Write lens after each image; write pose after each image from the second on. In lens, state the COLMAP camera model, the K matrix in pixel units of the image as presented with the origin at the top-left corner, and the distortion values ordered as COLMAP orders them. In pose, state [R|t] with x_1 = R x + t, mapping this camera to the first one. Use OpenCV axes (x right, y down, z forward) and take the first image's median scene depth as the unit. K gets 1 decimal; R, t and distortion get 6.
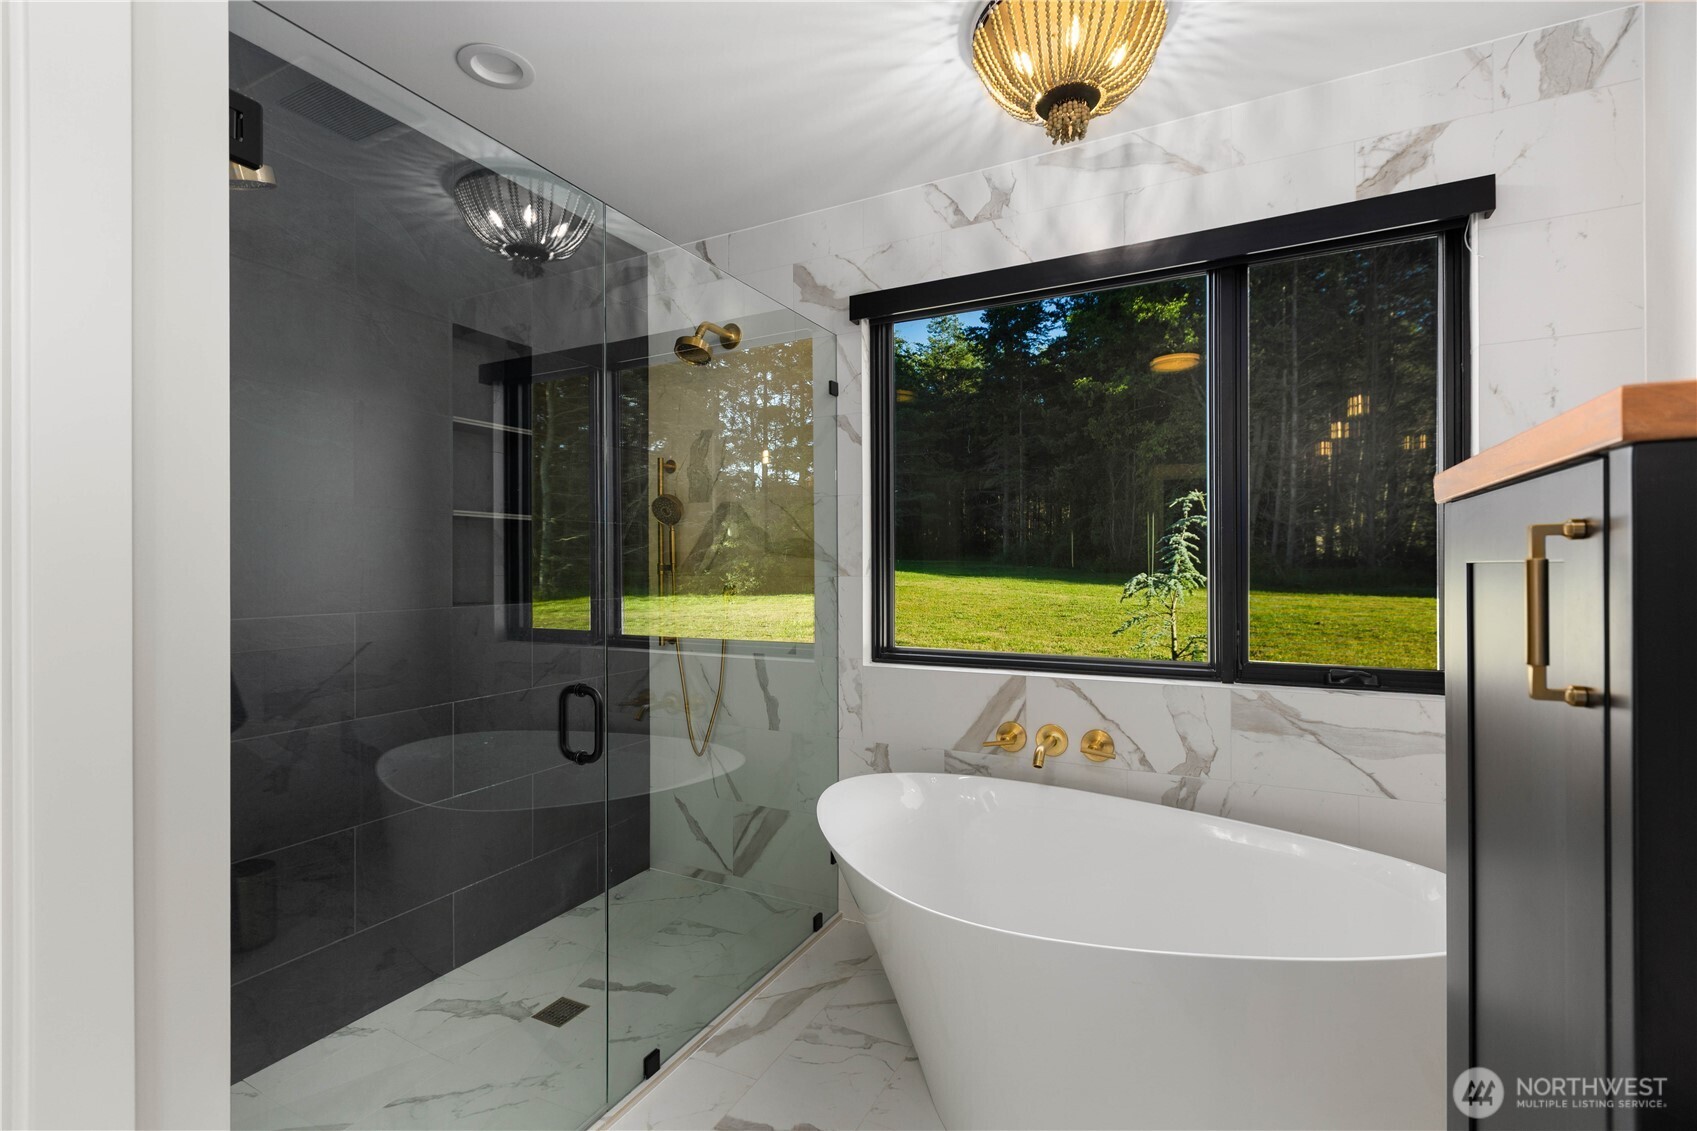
lens RADIAL K [[763.2, 0, 843.5], [0, 763.2, 566.6], [0, 0, 1]] dist [0.002100, -0.001132]
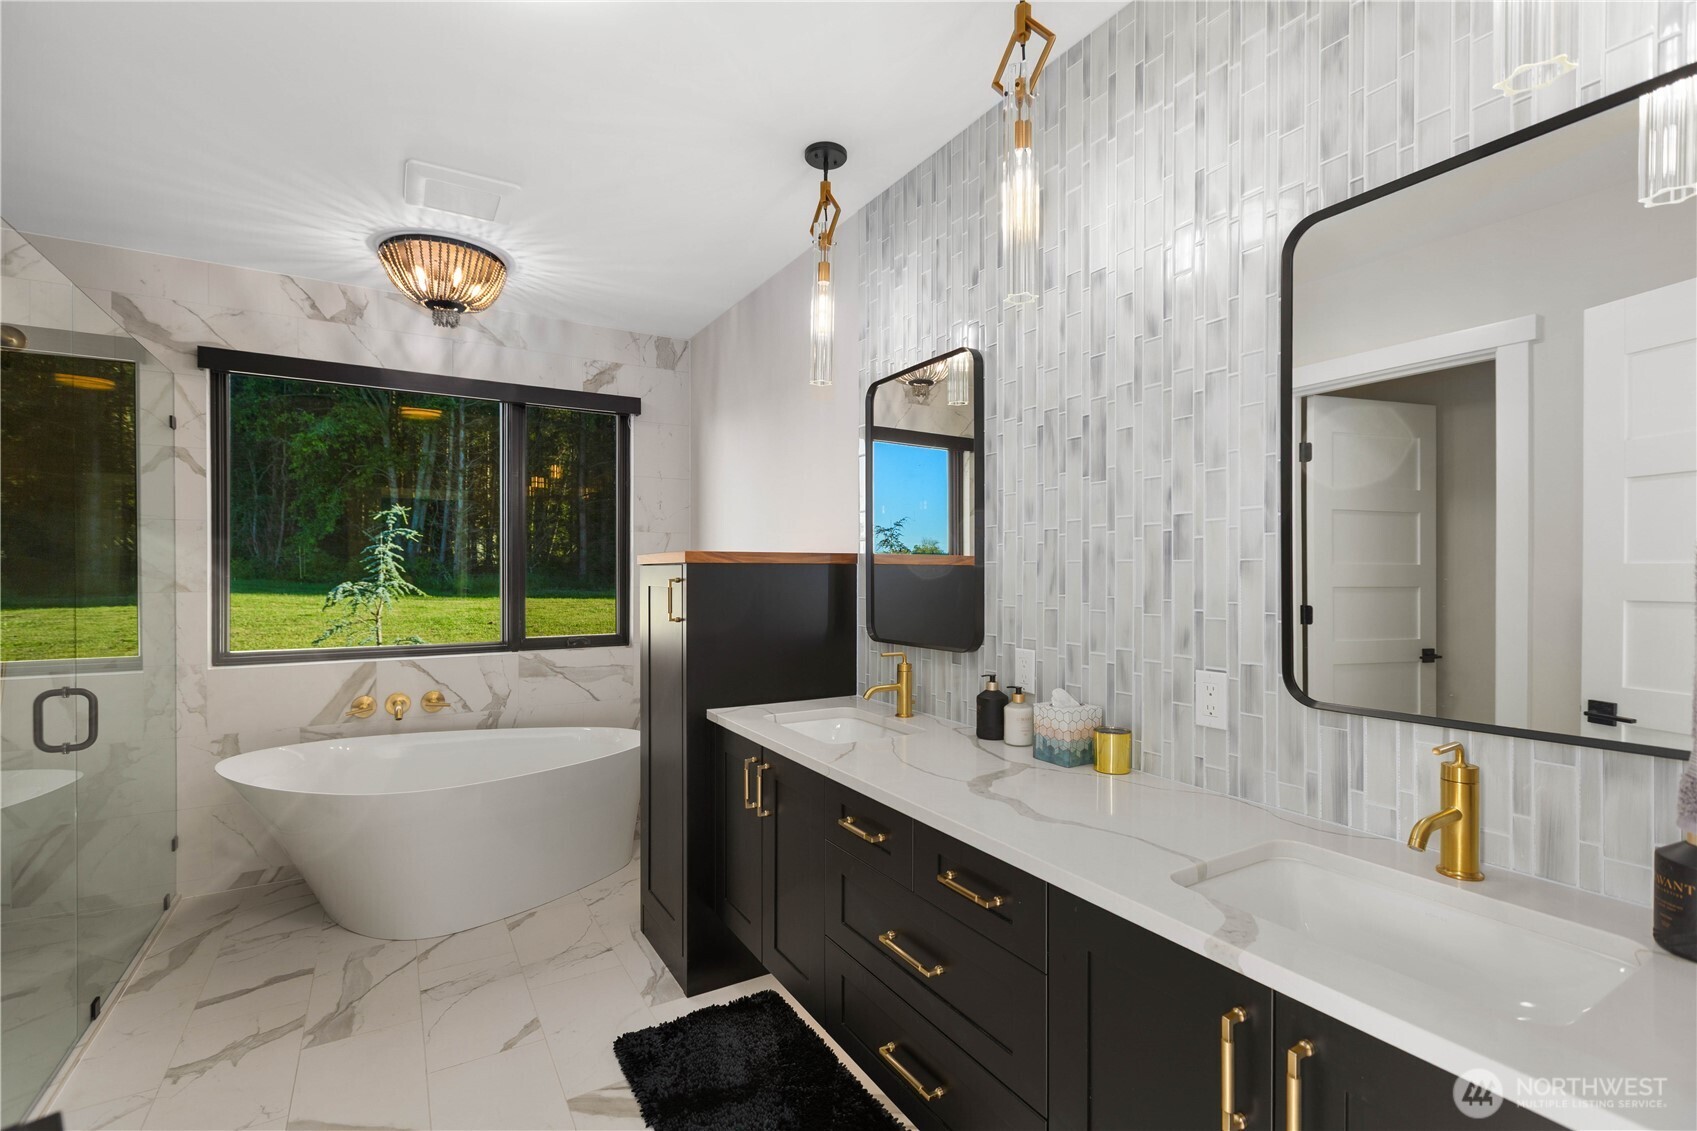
lens RADIAL K [[763.2, 0, 846.8], [0, 763.2, 570.9], [0, 0, 1]] dist [0.002100, -0.001132]
pose [[0.531251, 0.004655, 0.847202, -0.467754], [-0.003660, 0.999988, -0.003199, -0.020019], [-0.847207, -0.001401, 0.531262, -0.450193]]
